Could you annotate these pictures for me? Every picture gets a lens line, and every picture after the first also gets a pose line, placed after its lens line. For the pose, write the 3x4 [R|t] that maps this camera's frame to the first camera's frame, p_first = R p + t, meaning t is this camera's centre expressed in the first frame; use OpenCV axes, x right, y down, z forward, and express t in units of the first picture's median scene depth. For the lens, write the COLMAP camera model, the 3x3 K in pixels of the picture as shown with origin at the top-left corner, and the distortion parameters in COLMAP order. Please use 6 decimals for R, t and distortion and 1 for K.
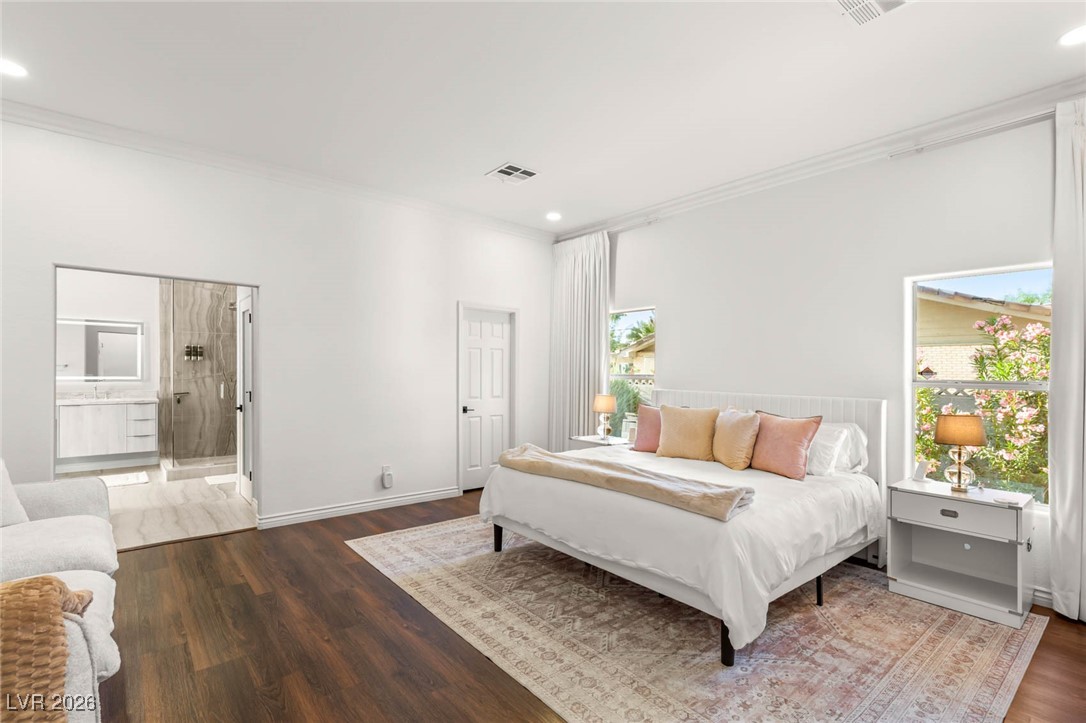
lens RADIAL K [[512.9, 0, 543.5], [0, 512.9, 376.8], [0, 0, 1]] dist [-0.000614, -0.000520]
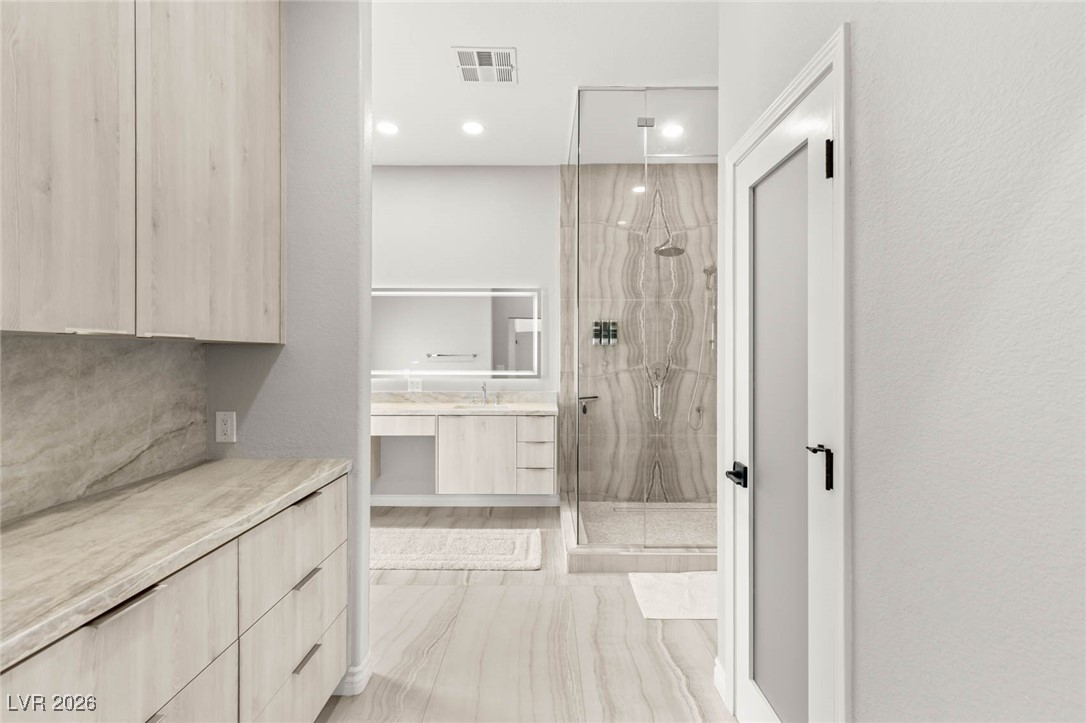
lens RADIAL K [[504.3, 0, 538.1], [0, 504.3, 366.5], [0, 0, 1]] dist [0.059751, -0.000025]
pose [[0.762689, -0.005979, -0.646737, -0.348386], [-0.001857, 0.999933, -0.011433, 0.001014], [0.646762, 0.009921, 0.762627, 0.482358]]
